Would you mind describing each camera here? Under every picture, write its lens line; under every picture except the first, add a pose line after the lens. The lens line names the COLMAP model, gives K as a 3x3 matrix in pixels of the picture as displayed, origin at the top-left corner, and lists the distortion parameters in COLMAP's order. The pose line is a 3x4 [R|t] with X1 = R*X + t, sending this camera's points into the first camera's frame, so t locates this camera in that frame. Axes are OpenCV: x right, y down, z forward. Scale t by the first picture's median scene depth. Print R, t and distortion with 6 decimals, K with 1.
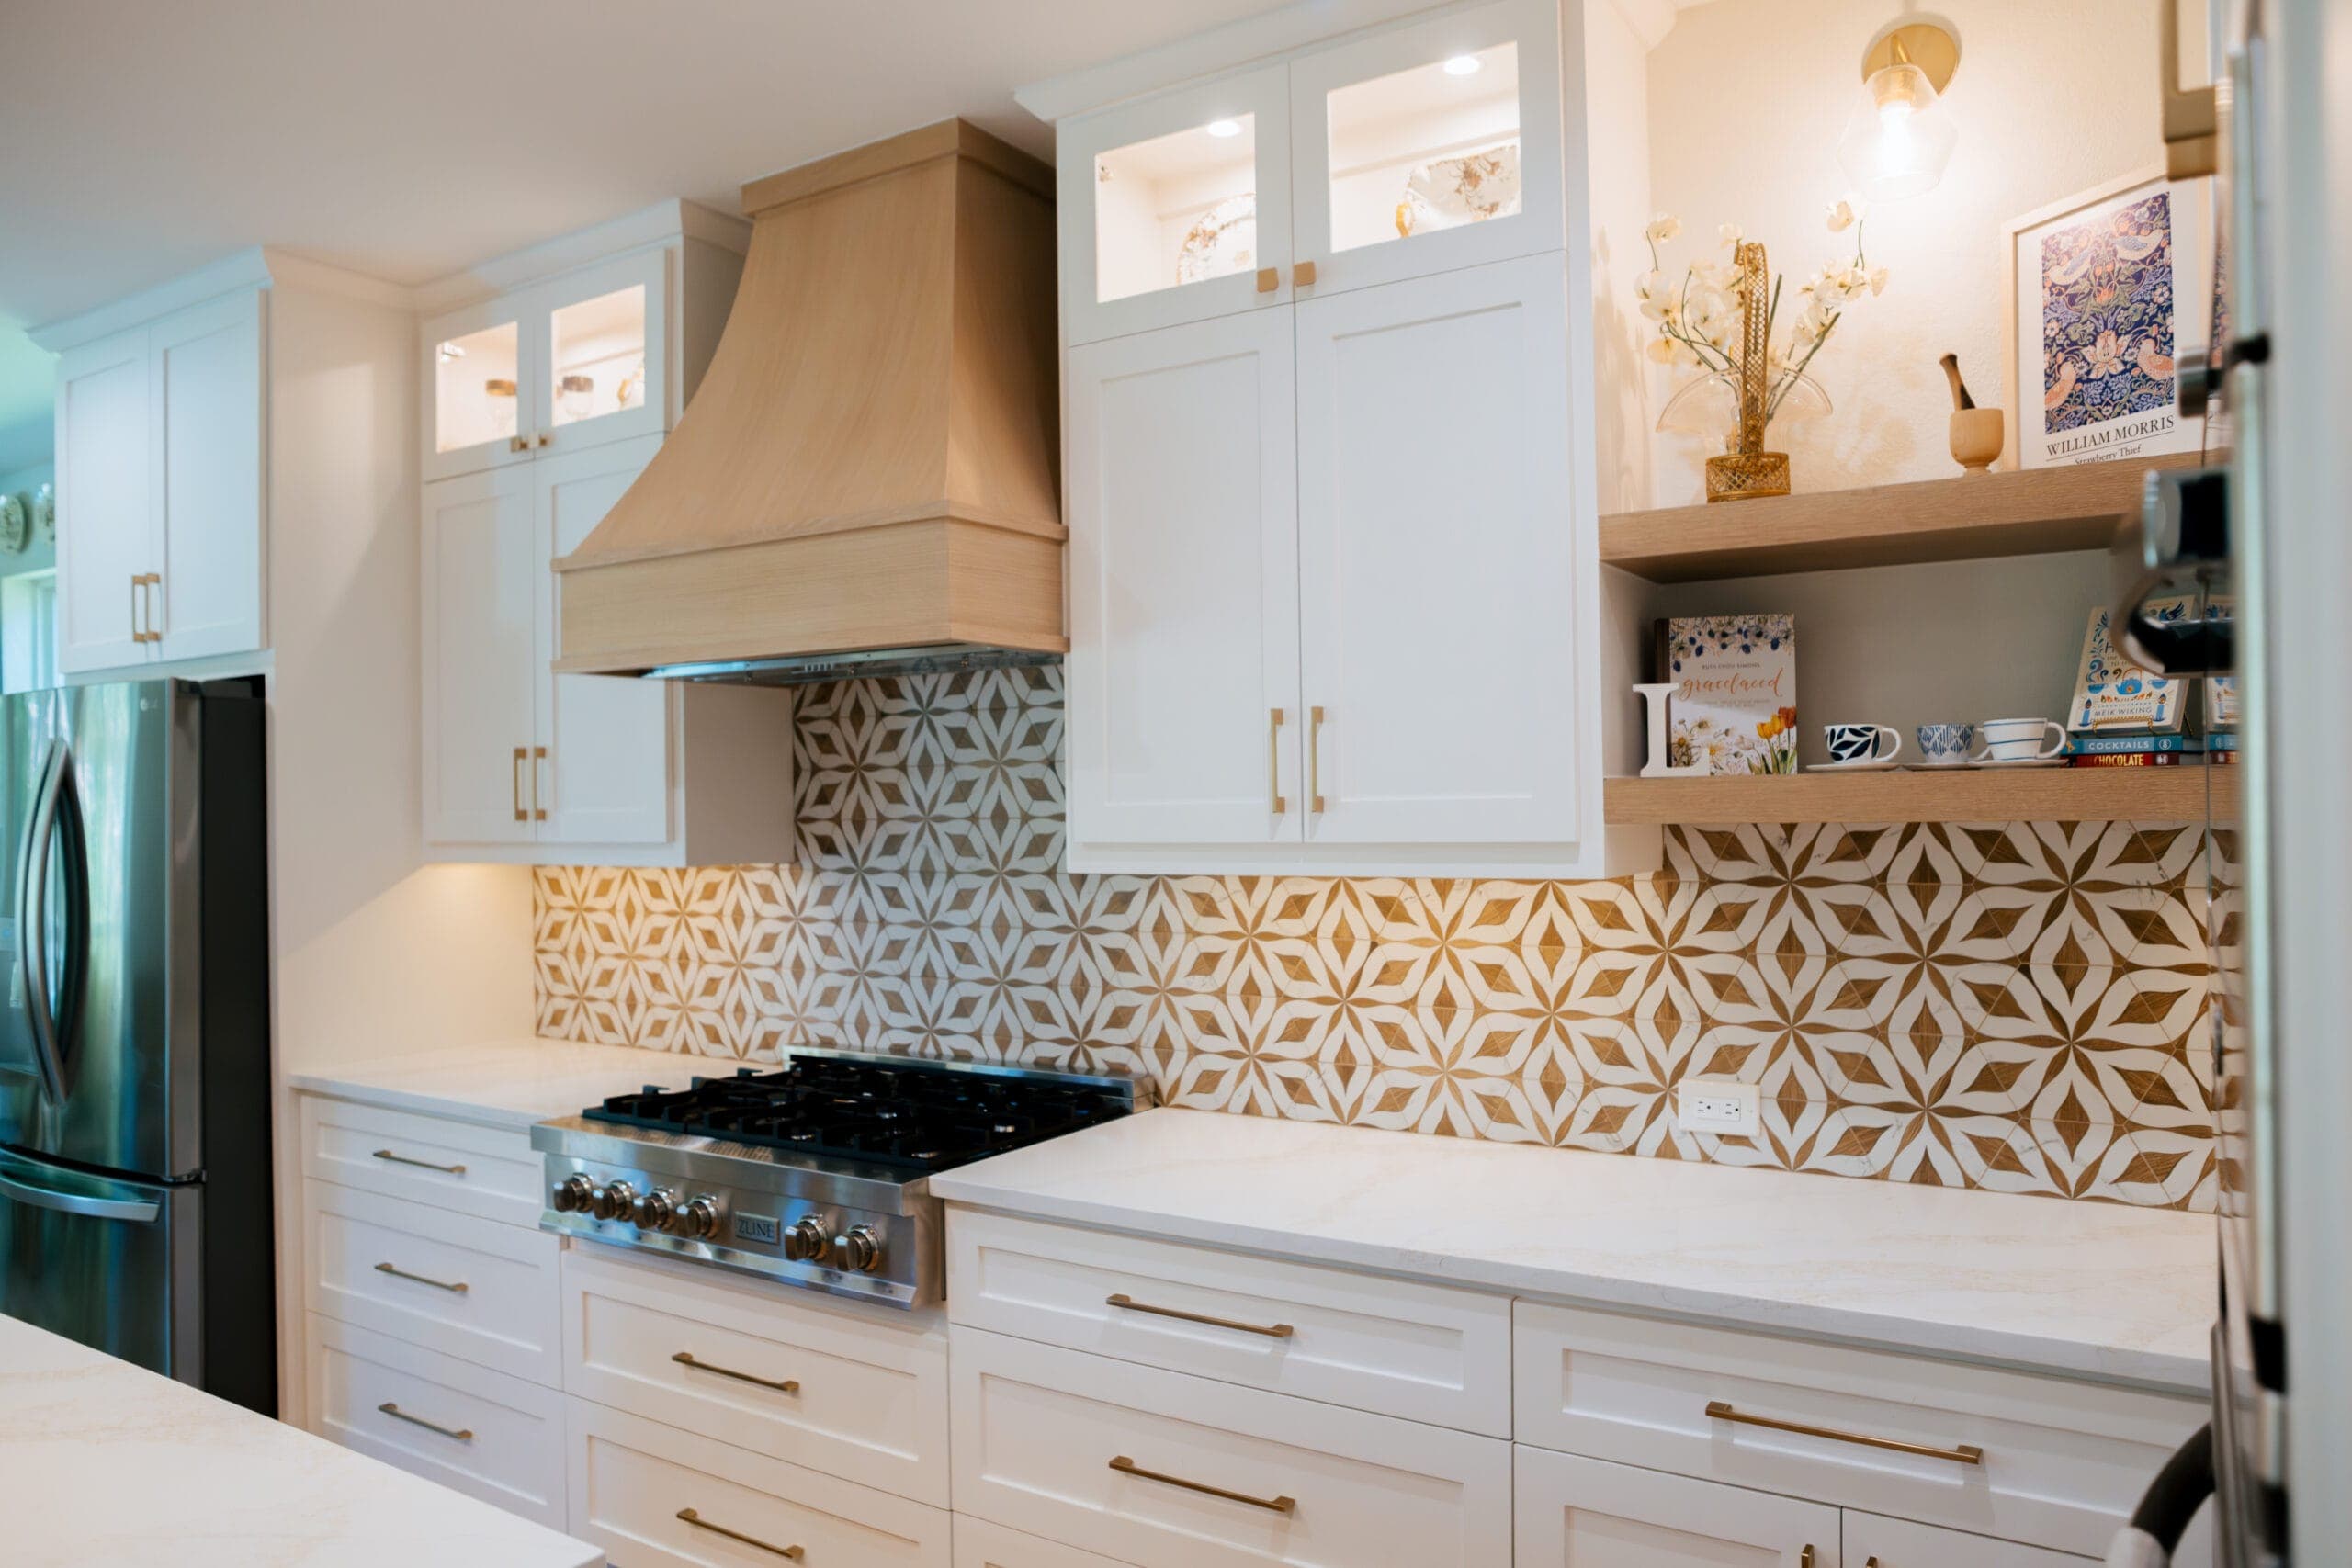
lens RADIAL K [[1629.9, 0, 1148.2], [0, 1629.9, 802.0], [0, 0, 1]] dist [-0.071857, 0.063648]
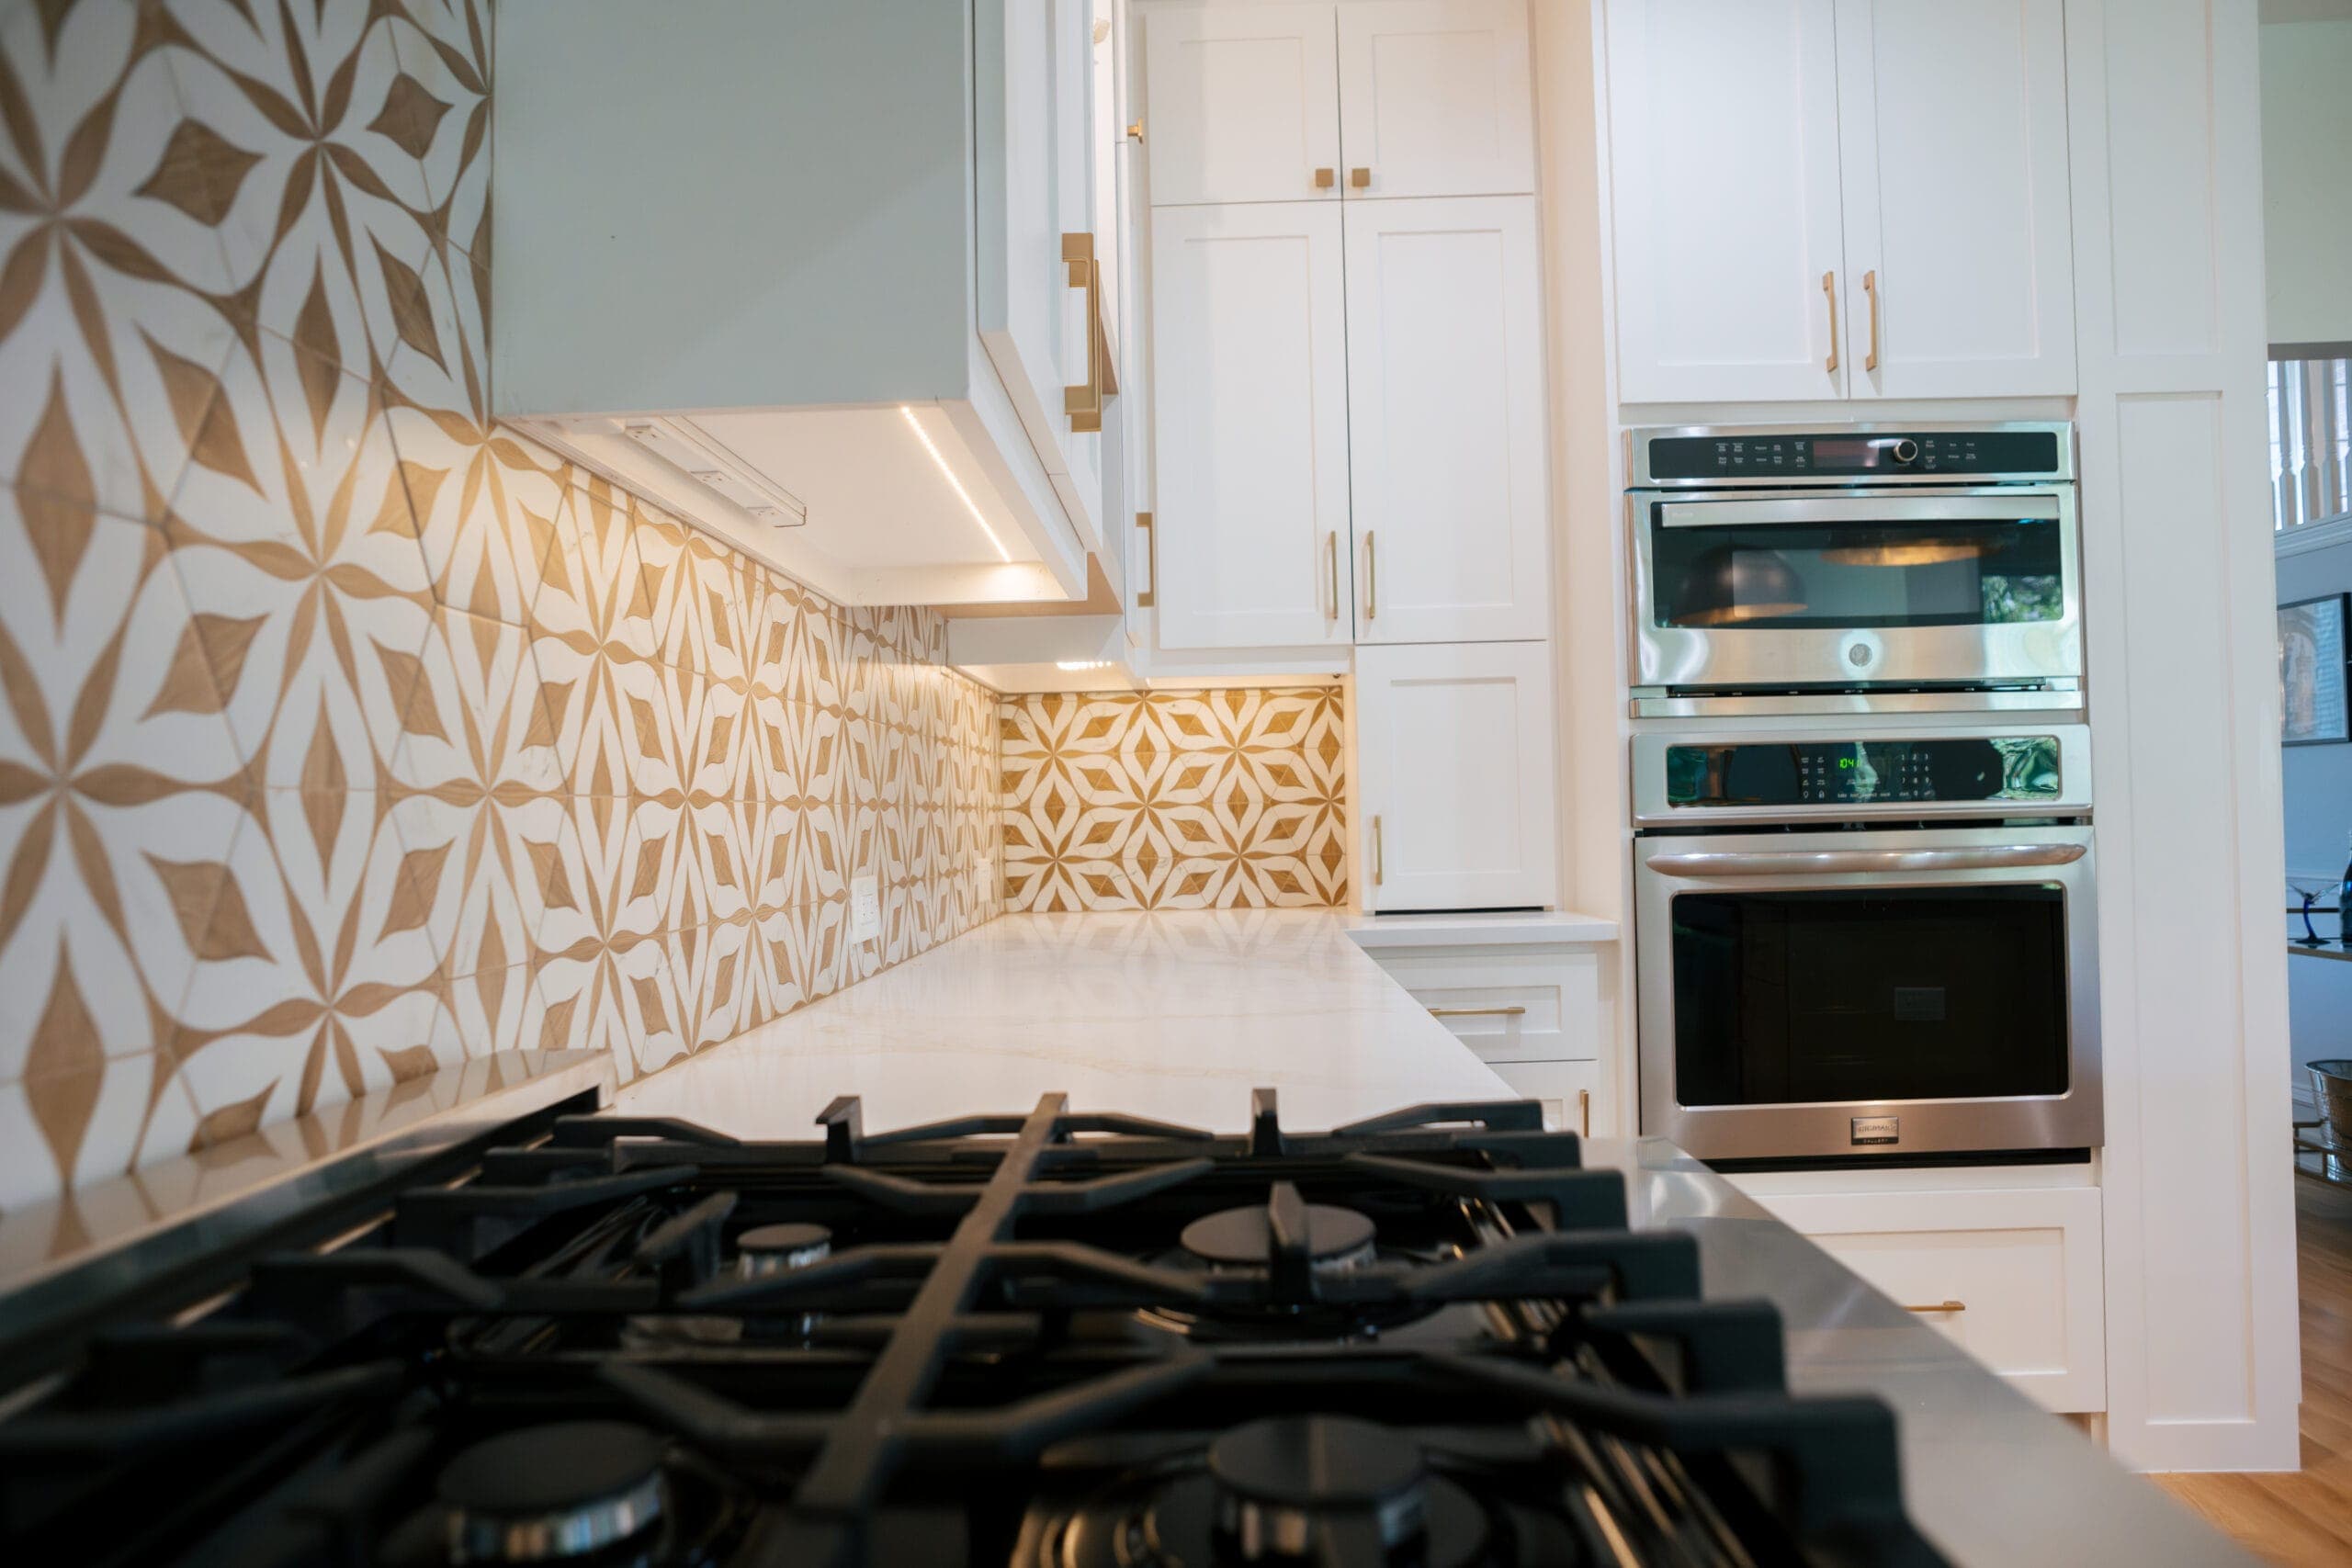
lens RADIAL K [[1629.9, 0, 1198.5], [0, 1629.9, 783.3], [0, 0, 1]] dist [-0.071857, 0.063648]
pose [[-0.535725, 0.044718, 0.843208, -0.381677], [0.032117, 0.998953, -0.032573, 0.143261], [-0.843782, 0.009631, -0.536600, 1.167923]]
